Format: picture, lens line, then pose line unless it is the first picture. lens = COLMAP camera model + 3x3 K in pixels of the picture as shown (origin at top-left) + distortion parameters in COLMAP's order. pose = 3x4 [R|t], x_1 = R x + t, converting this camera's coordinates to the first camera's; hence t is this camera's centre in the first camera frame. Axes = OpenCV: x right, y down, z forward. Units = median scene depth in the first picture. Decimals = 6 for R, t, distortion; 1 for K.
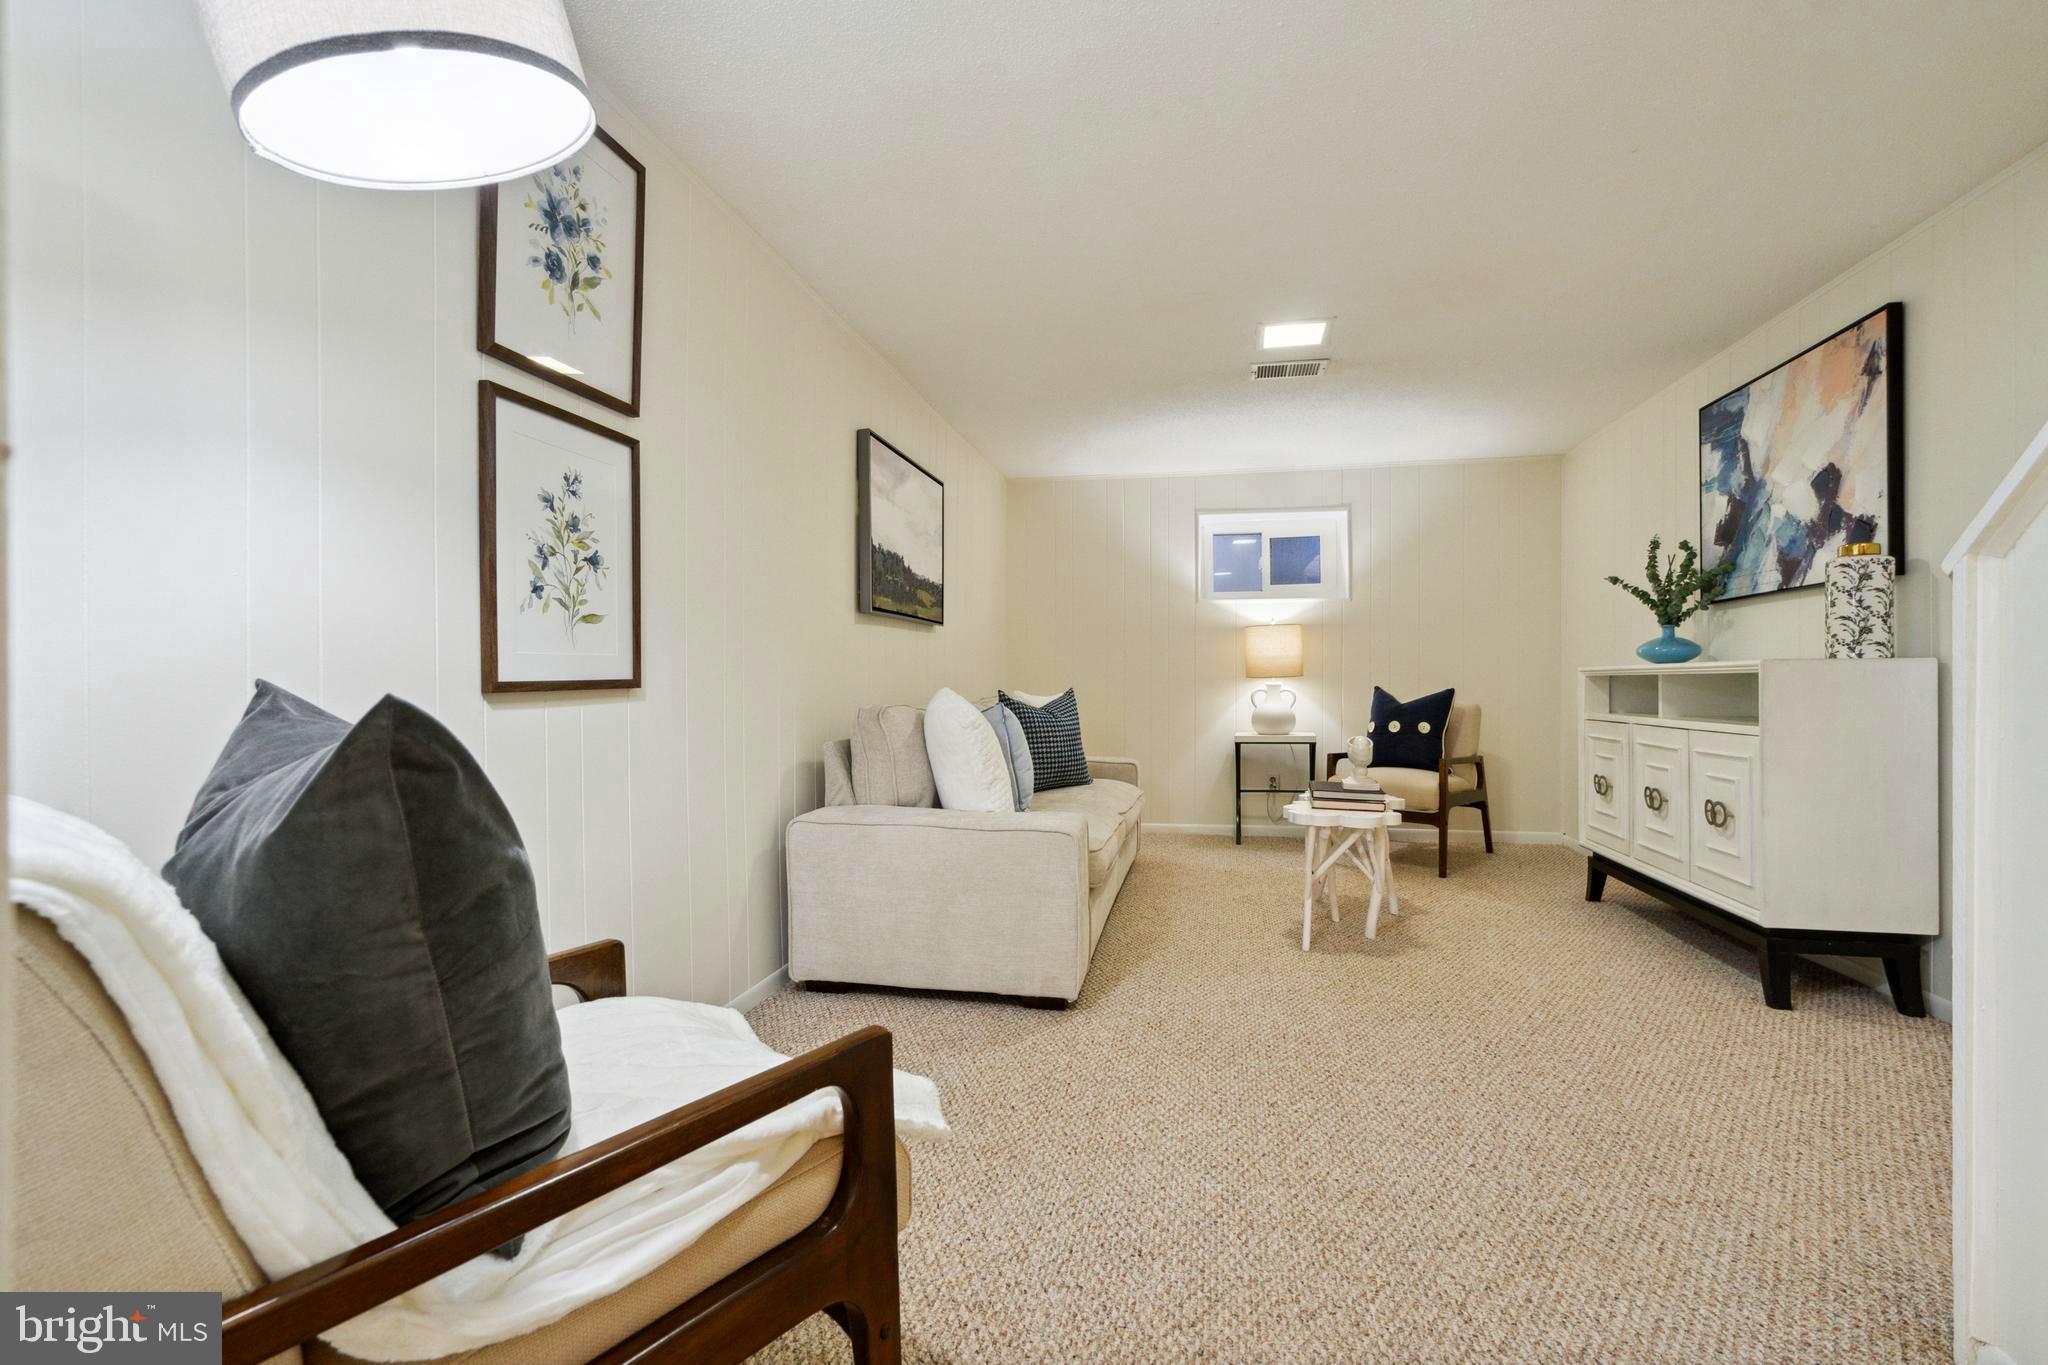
lens RADIAL K [[939.2, 0, 1026.6], [0, 939.2, 675.2], [0, 0, 1]] dist [-0.005092, 0.001949]
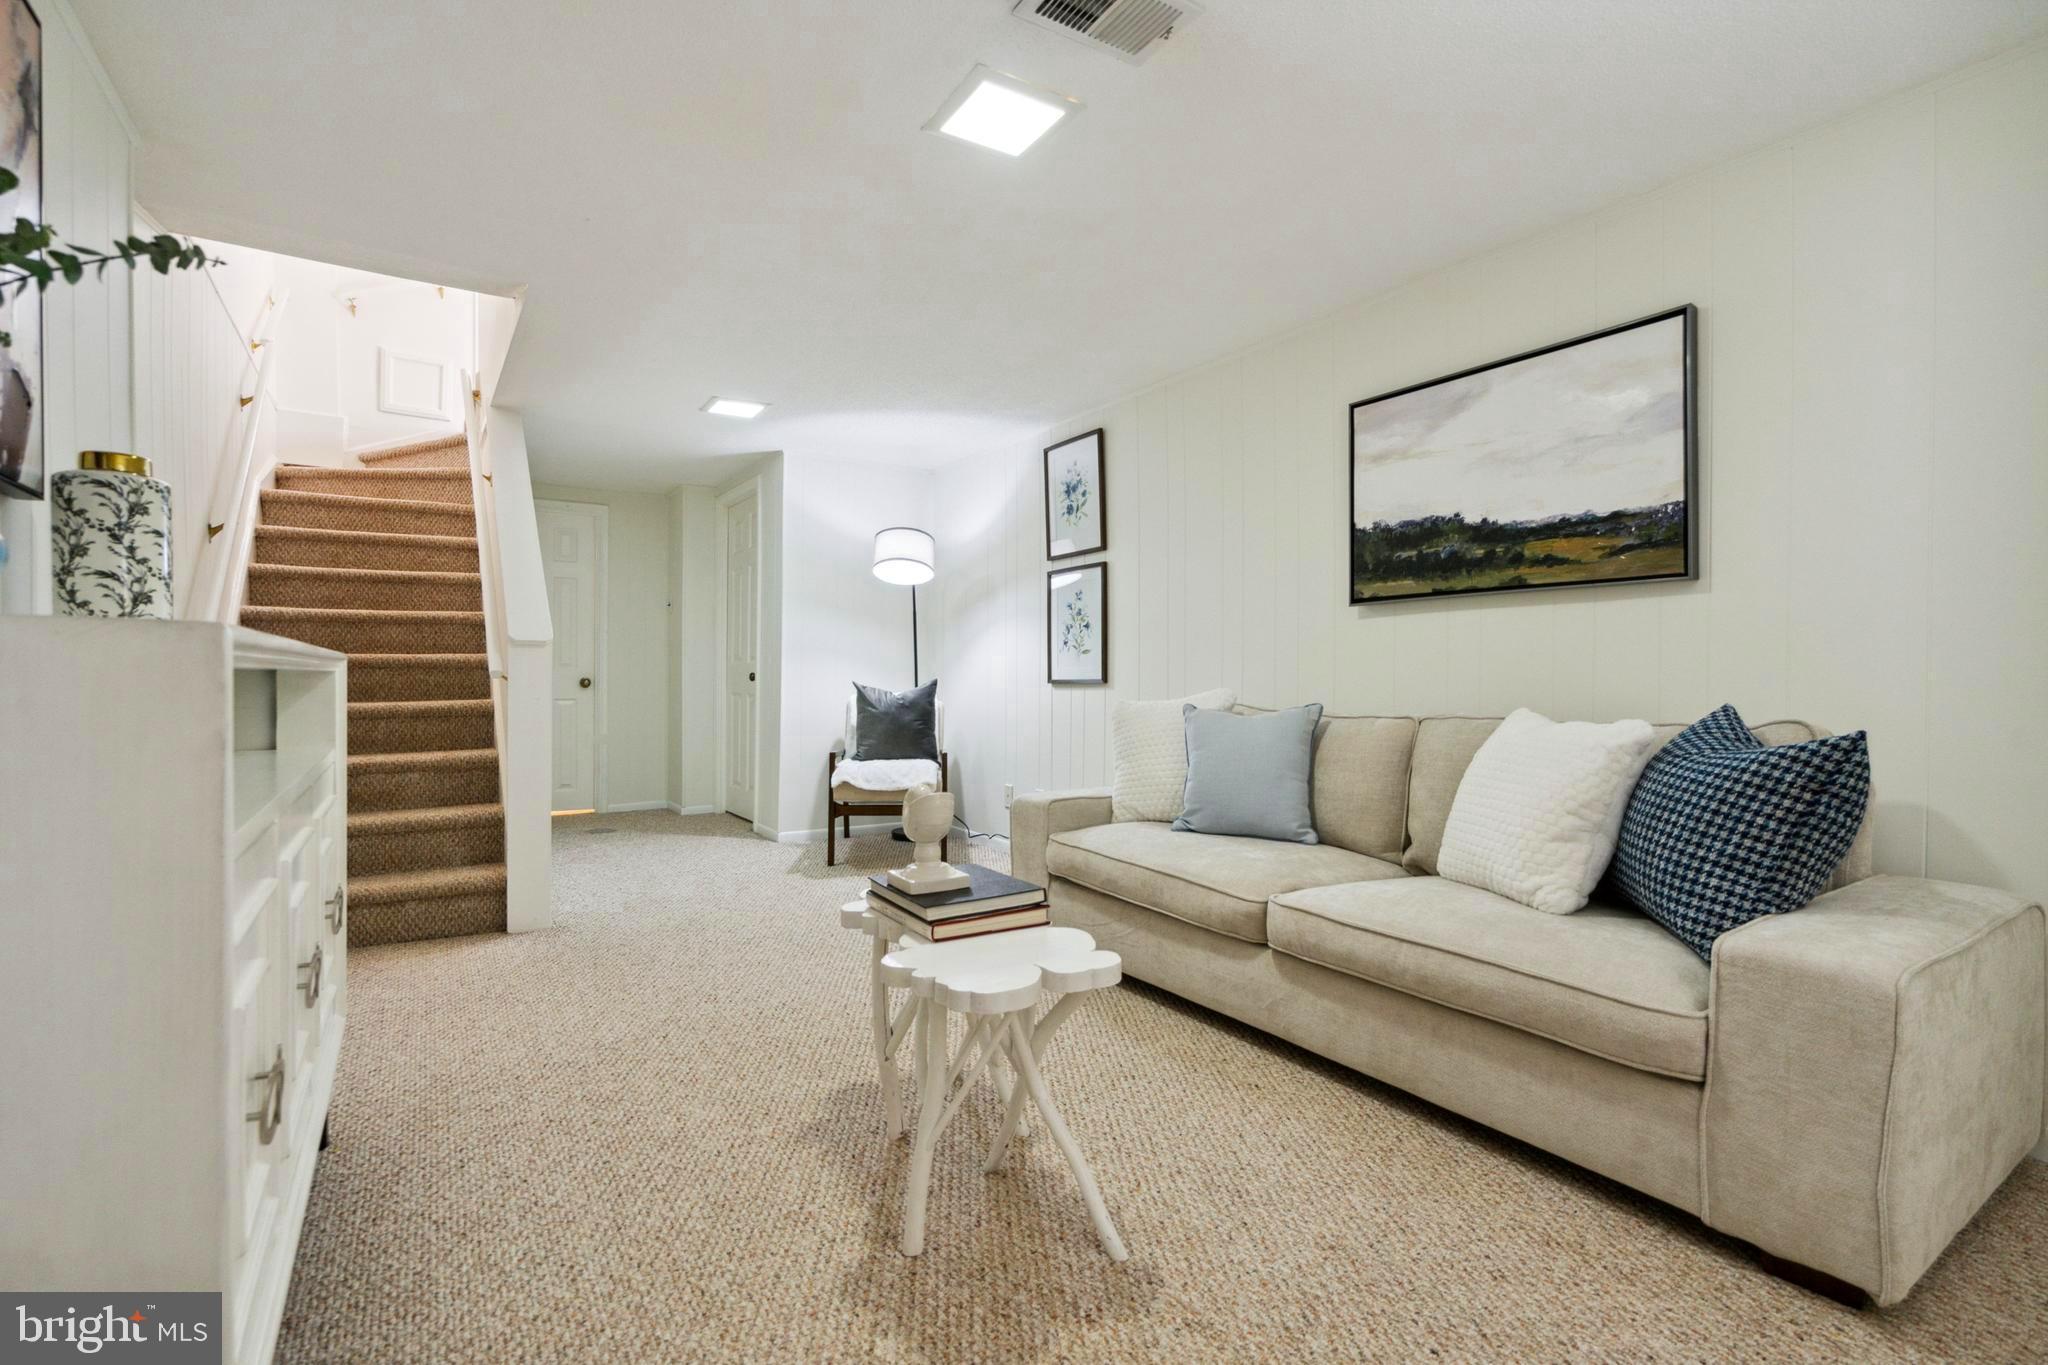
lens RADIAL K [[939.2, 0, 1032.4], [0, 939.2, 683.4], [0, 0, 1]] dist [-0.005092, 0.001949]
pose [[-0.709443, 0.005772, -0.704740, 0.831594], [0.002955, 0.999982, 0.005216, 0.002189], [0.704757, 0.001618, -0.709447, 1.714492]]
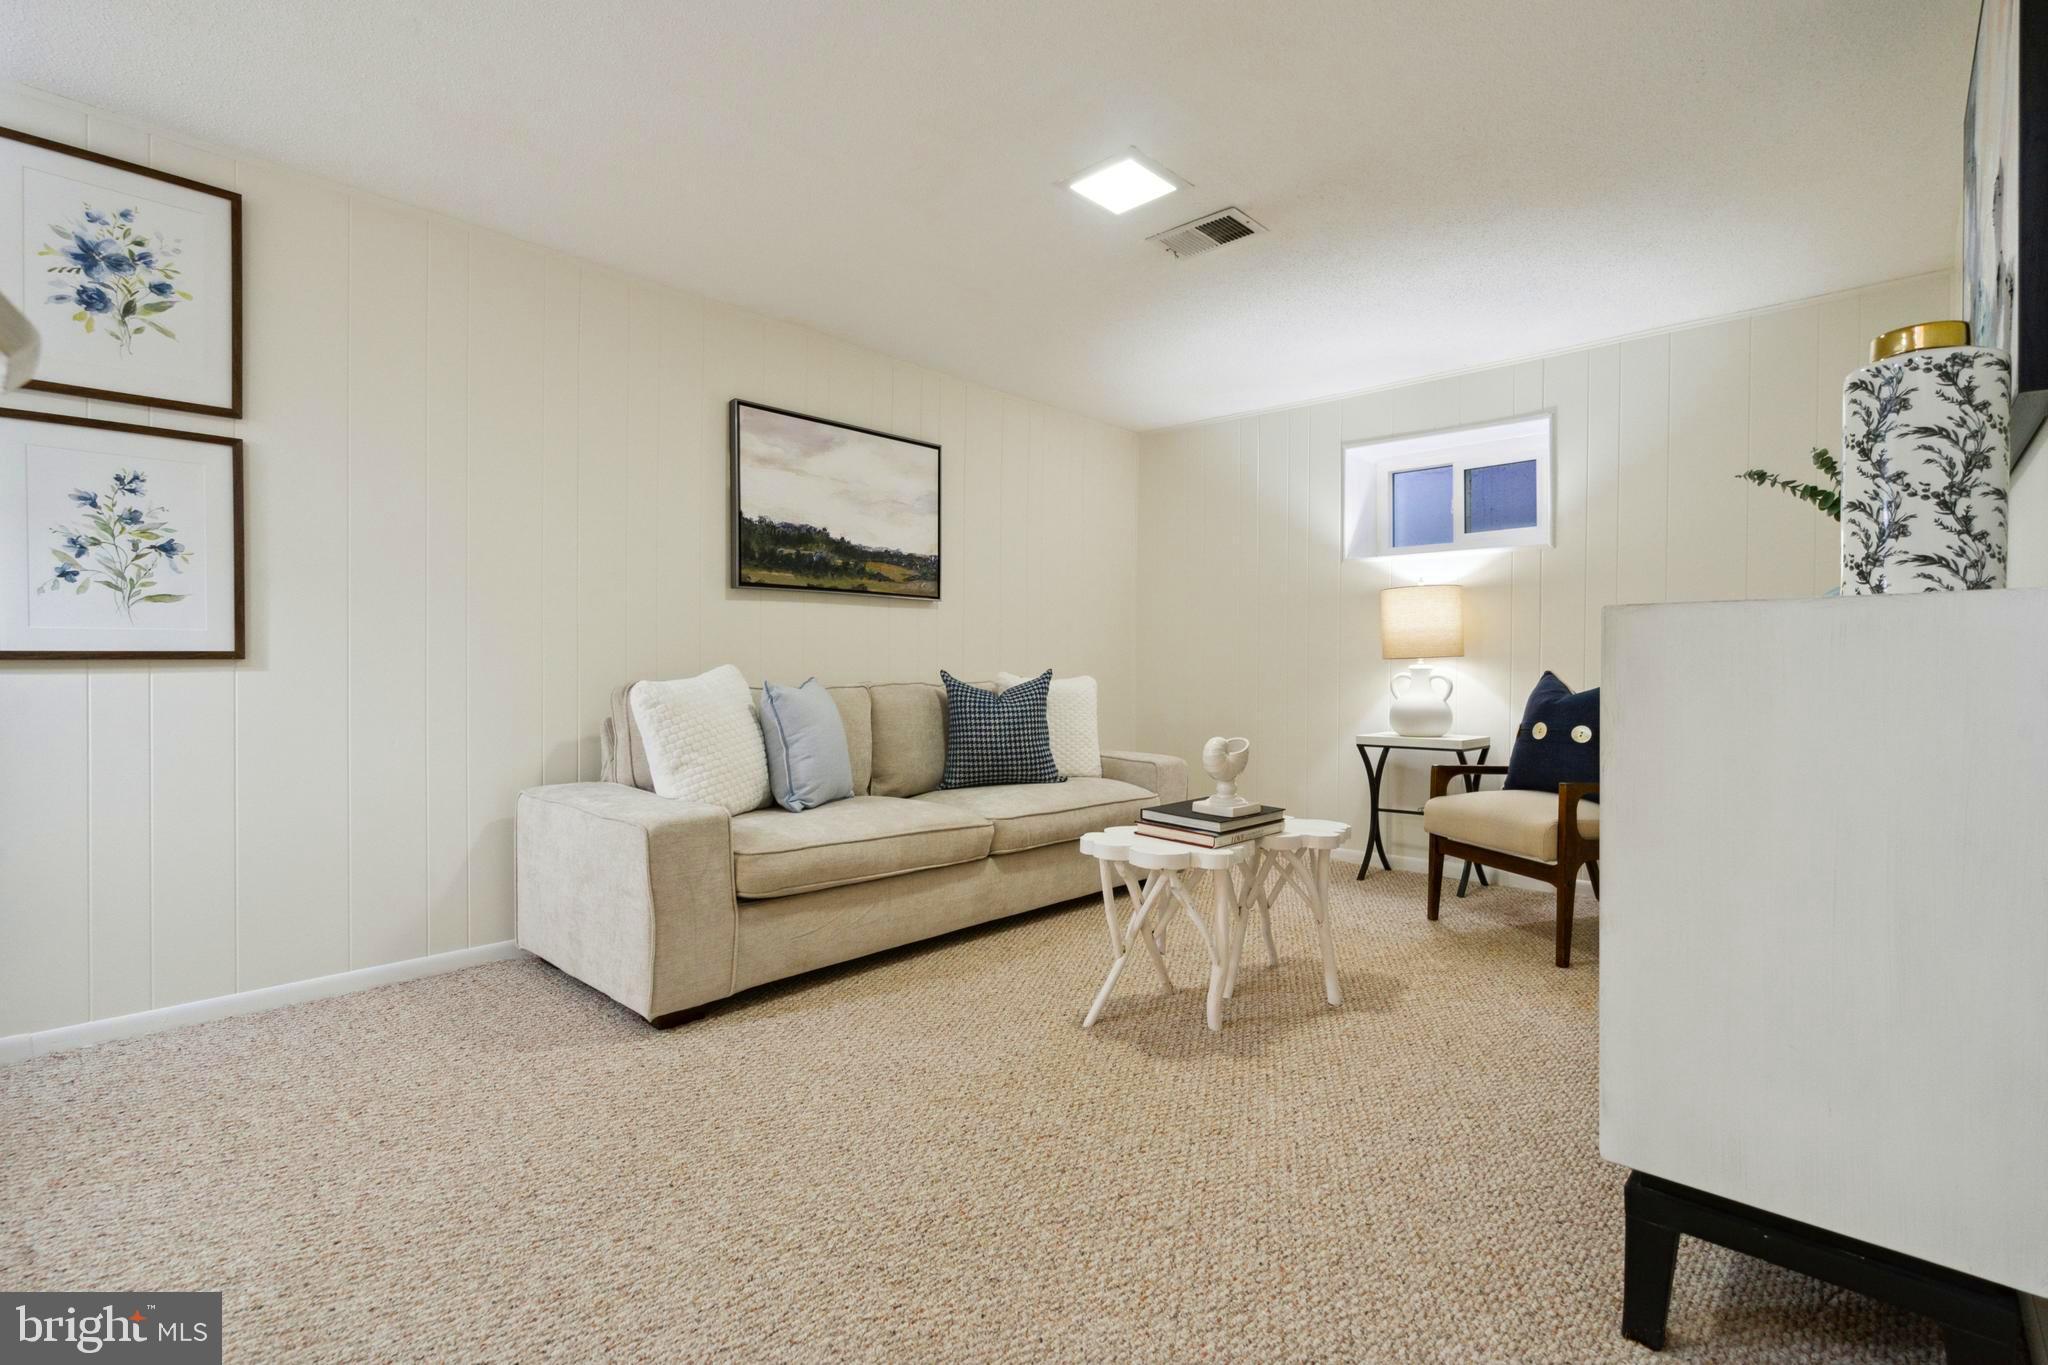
lens RADIAL K [[939.2, 0, 1013.4], [0, 939.2, 667.5], [0, 0, 1]] dist [-0.005092, 0.001949]
pose [[0.850076, 0.004595, -0.526639, 0.708772], [-0.002050, 0.999983, 0.005417, 0.011524], [0.526656, -0.003526, 0.850071, 0.389902]]
